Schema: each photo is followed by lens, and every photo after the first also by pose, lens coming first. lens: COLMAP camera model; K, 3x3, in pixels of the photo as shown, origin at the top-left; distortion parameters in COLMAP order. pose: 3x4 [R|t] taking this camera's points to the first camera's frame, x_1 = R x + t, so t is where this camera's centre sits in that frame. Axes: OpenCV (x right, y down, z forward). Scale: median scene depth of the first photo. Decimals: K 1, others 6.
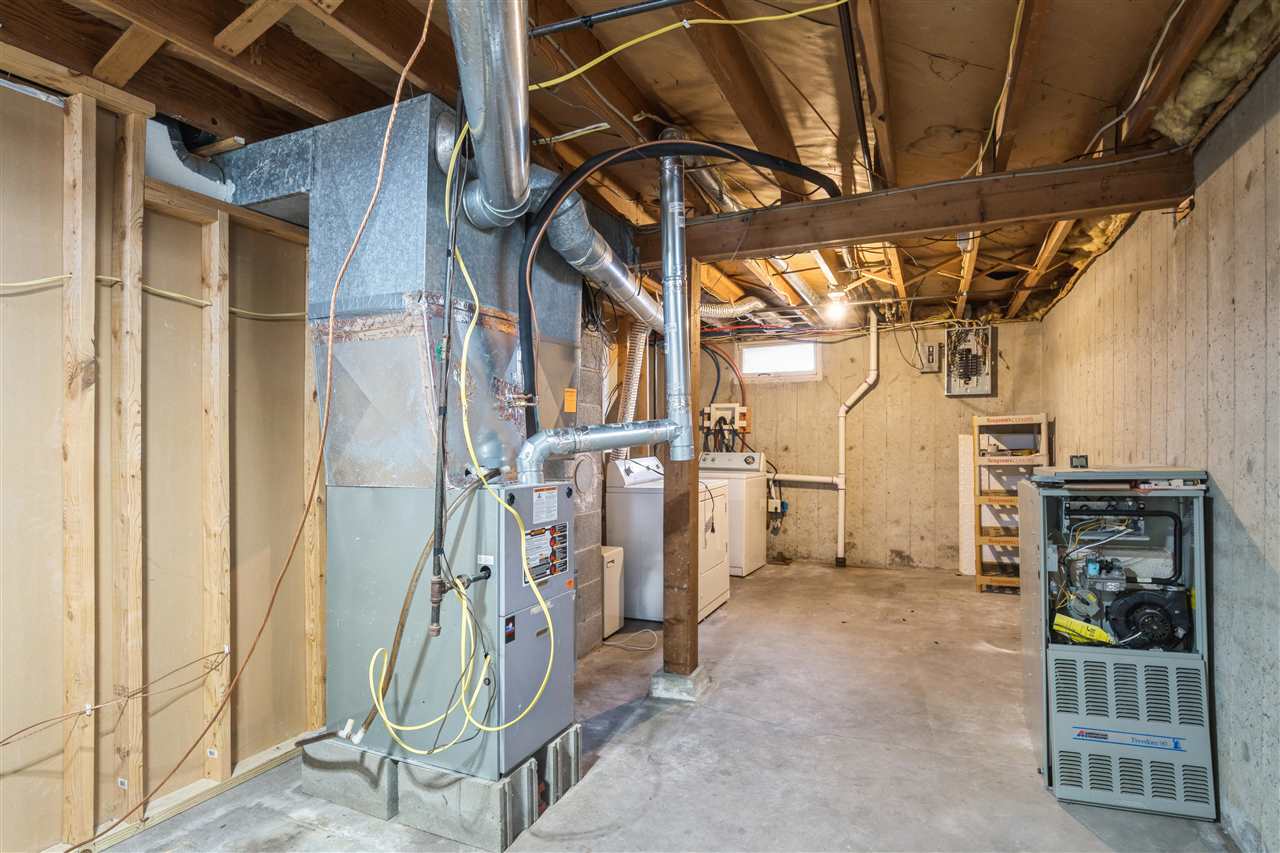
lens RADIAL K [[653.4, 0, 644.0], [0, 653.4, 442.9], [0, 0, 1]] dist [-0.000160, 0.000082]
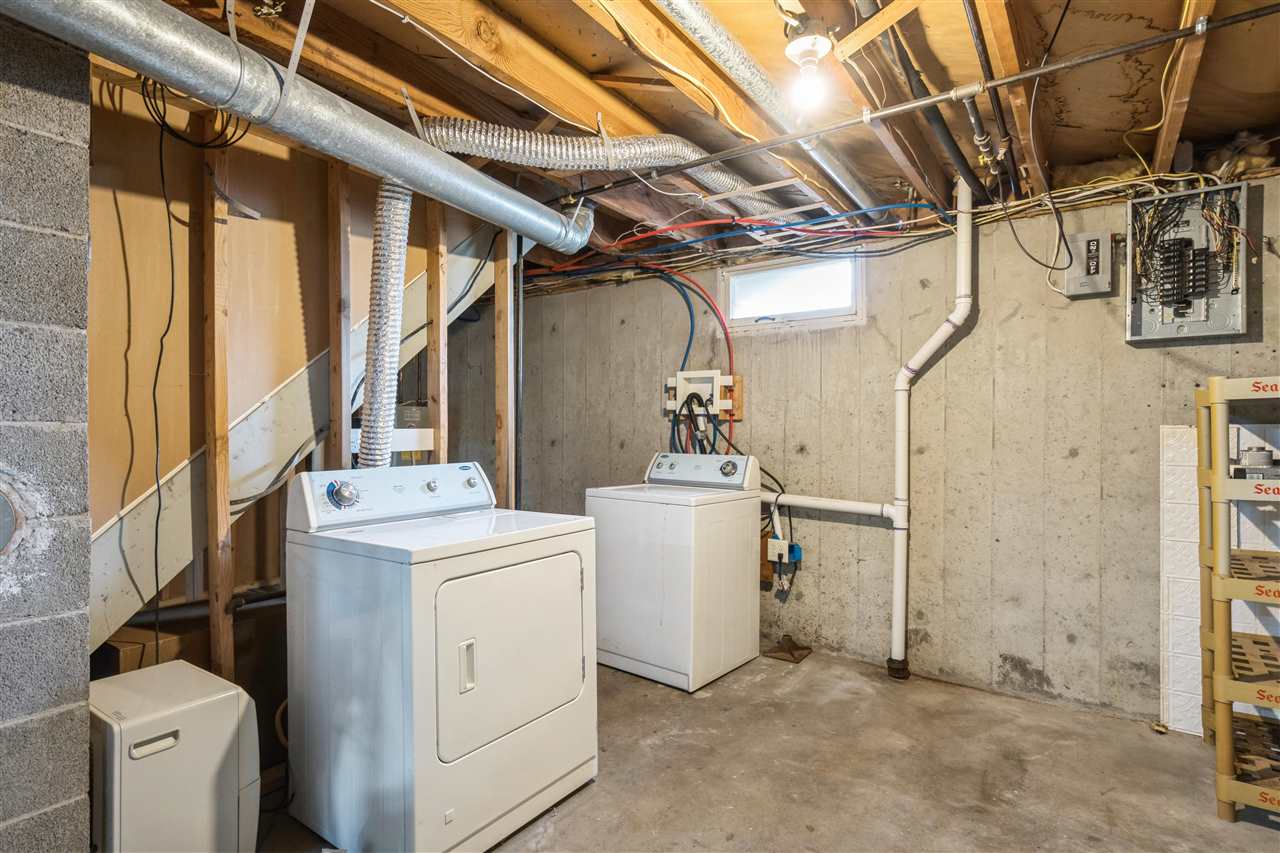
lens RADIAL K [[632.7, 0, 640.0], [0, 632.7, 426.5], [0, 0, 1]] dist [0.001527, 0.000598]
pose [[0.978252, 0.009480, -0.207205, 0.201820], [-0.012650, 0.999822, -0.013981, -0.001348], [0.207036, 0.016298, 0.978198, 0.456501]]
